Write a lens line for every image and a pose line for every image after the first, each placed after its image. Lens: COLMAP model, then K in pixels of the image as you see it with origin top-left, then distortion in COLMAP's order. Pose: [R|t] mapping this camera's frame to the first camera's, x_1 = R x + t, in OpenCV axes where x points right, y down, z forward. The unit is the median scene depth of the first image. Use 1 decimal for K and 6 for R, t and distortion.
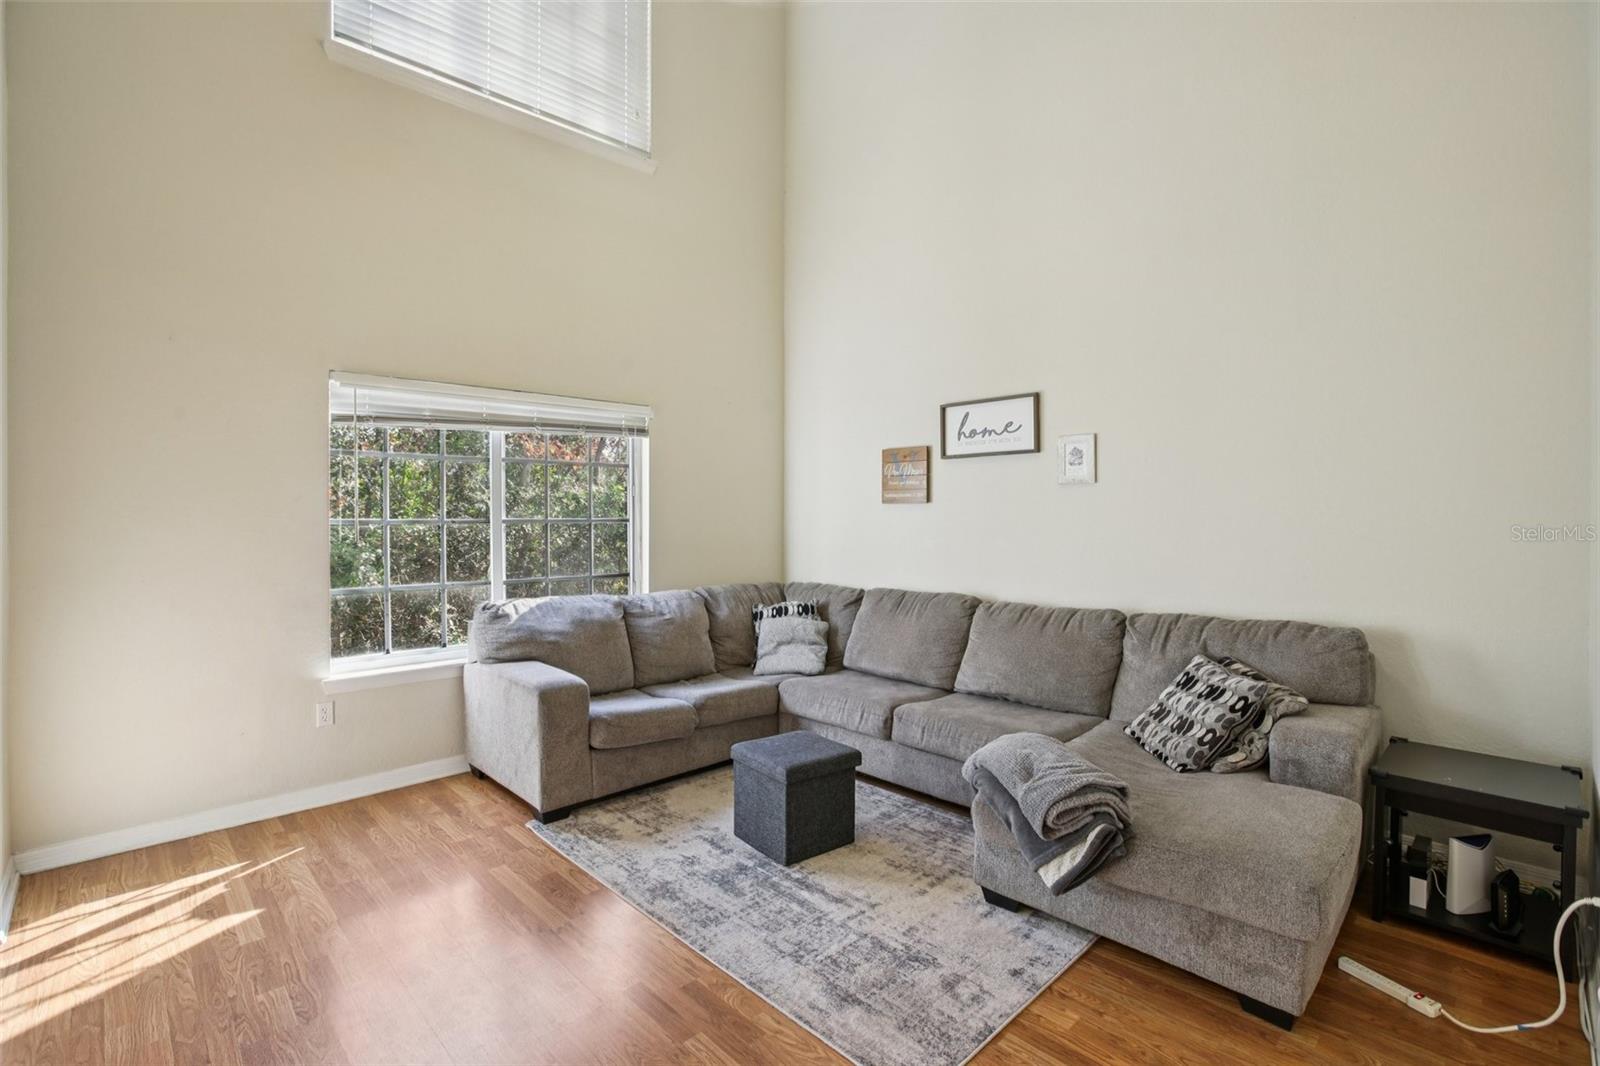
lens RADIAL K [[738.6, 0, 794.0], [0, 738.6, 517.8], [0, 0, 1]] dist [-0.037393, 0.012100]
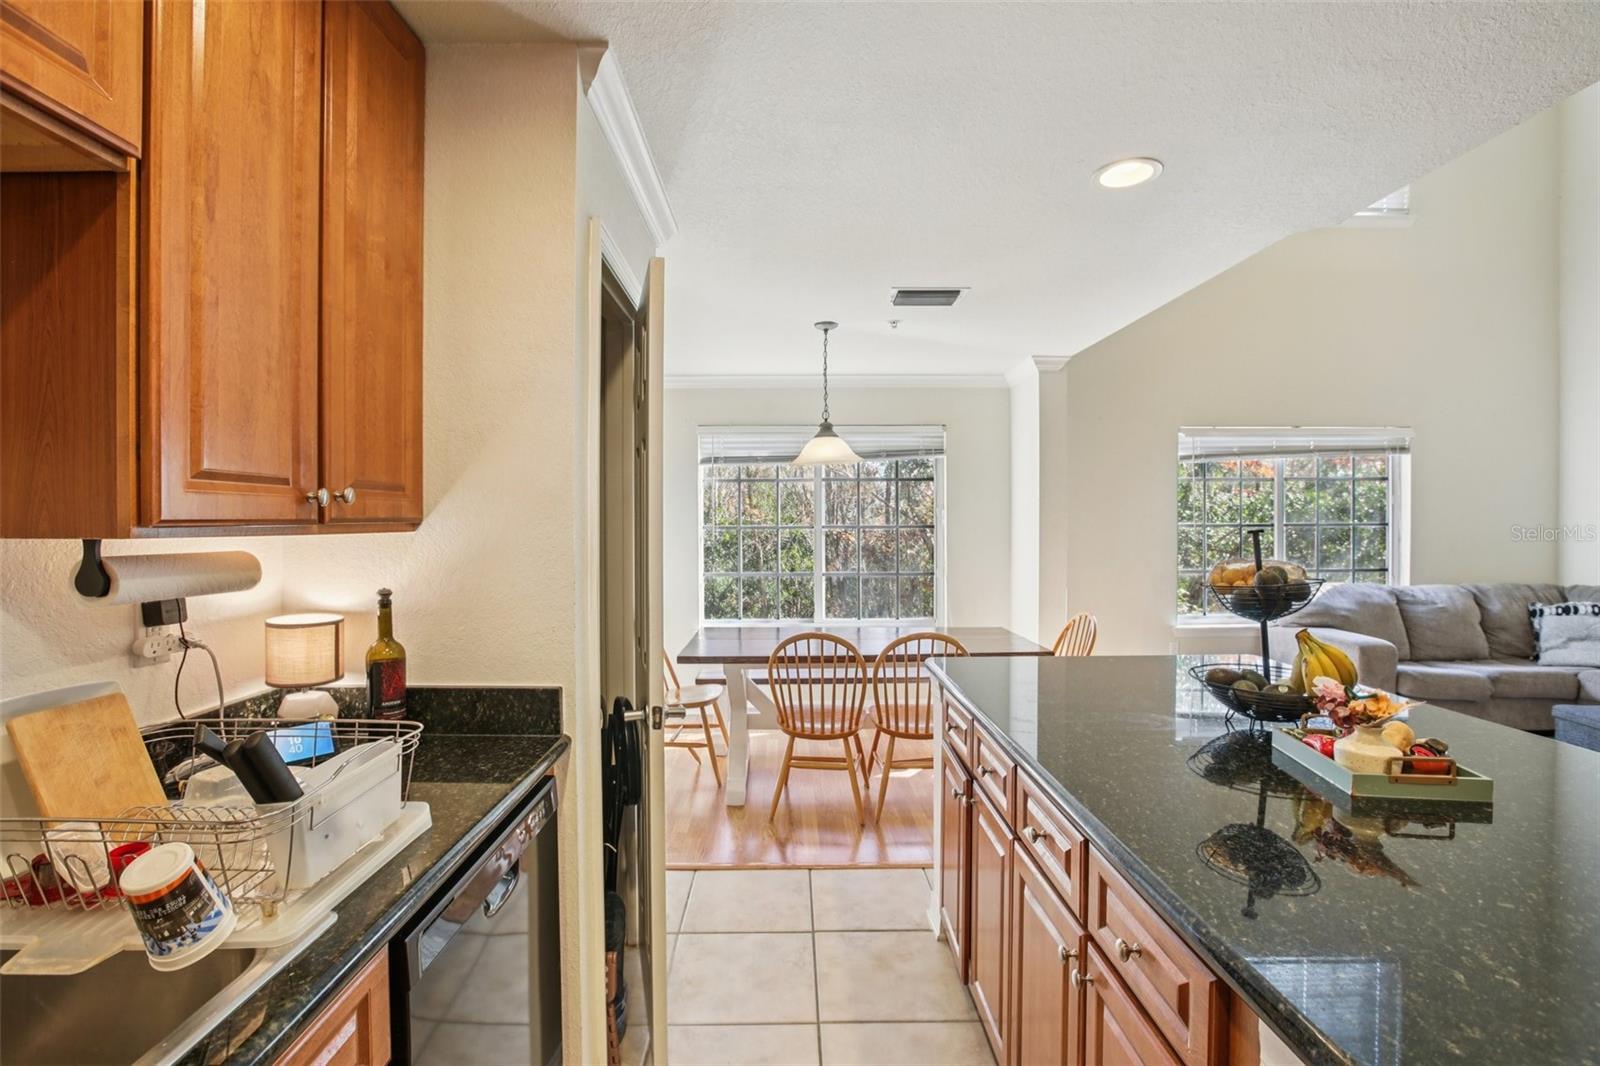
lens RADIAL K [[738.6, 0, 785.8], [0, 738.6, 529.1], [0, 0, 1]] dist [-0.037393, 0.012100]
pose [[0.737968, 0.004693, -0.674819, -0.180614], [0.002097, 0.999955, 0.009248, -0.002107], [0.674832, -0.008240, 0.737925, -0.616475]]
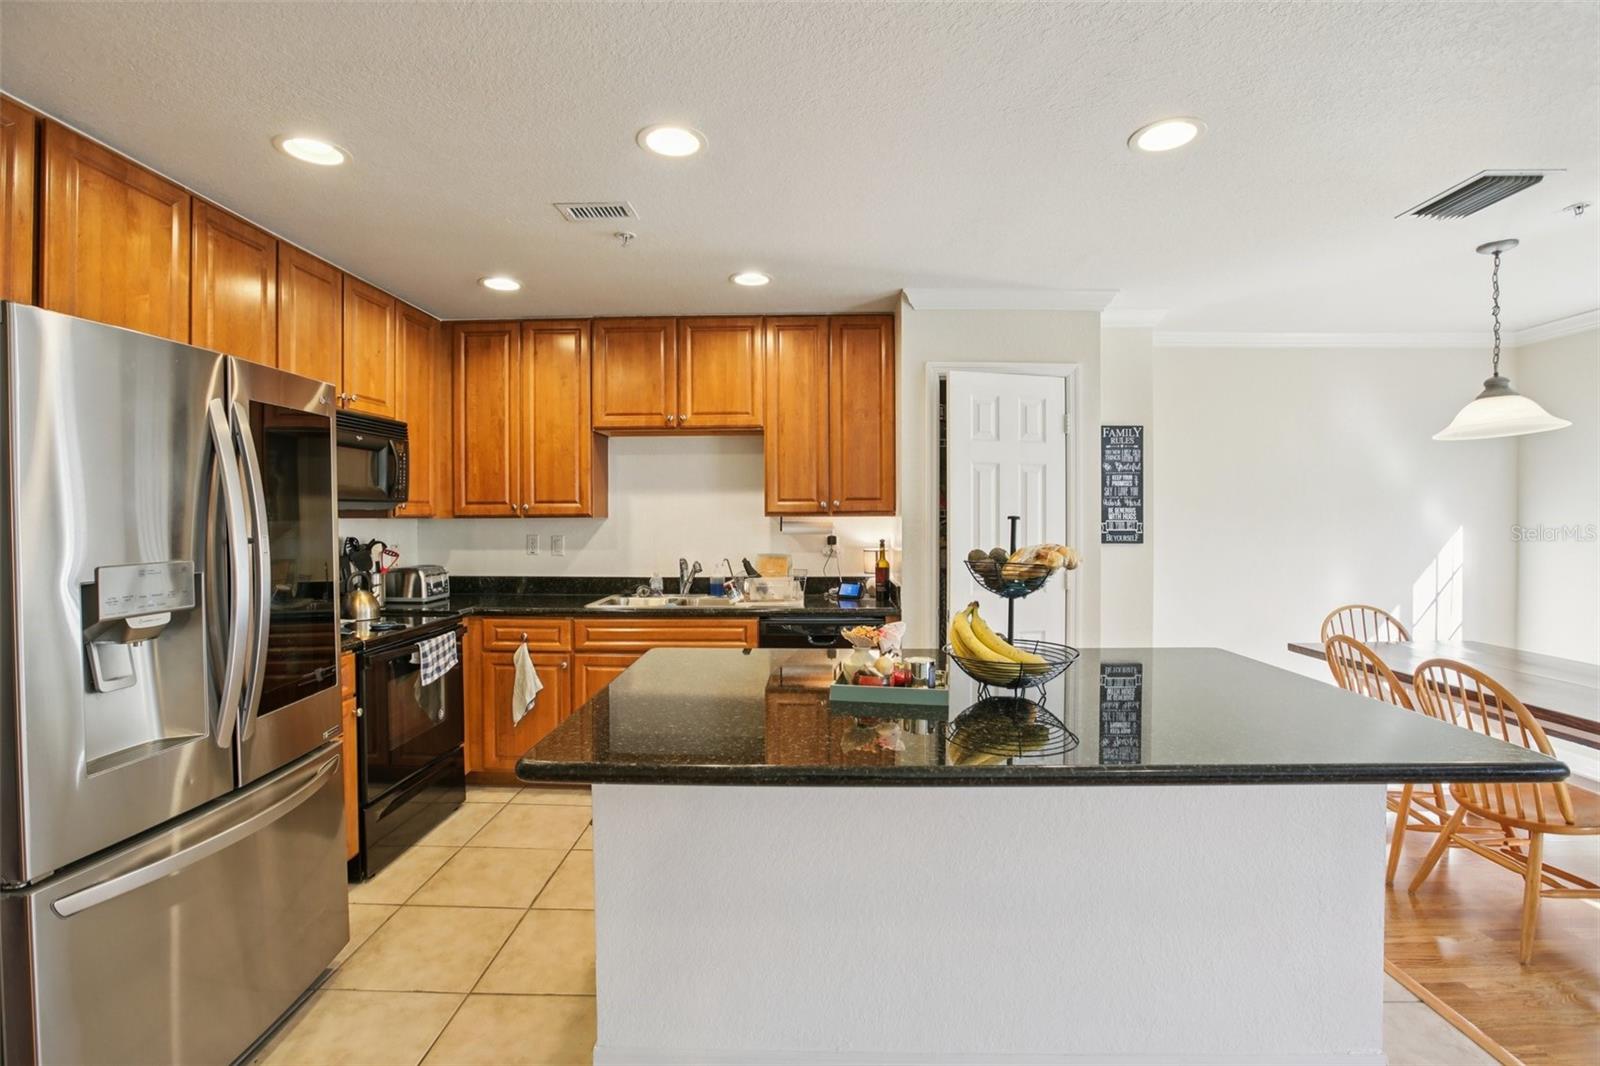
lens RADIAL K [[738.6, 0, 803.8], [0, 738.6, 524.7], [0, 0, 1]] dist [-0.037393, 0.012100]
pose [[-0.711709, 0.002801, -0.702469, 0.893880], [-0.004105, 0.999958, 0.008146, 0.023272], [0.702462, 0.008681, -0.711668, 1.757613]]
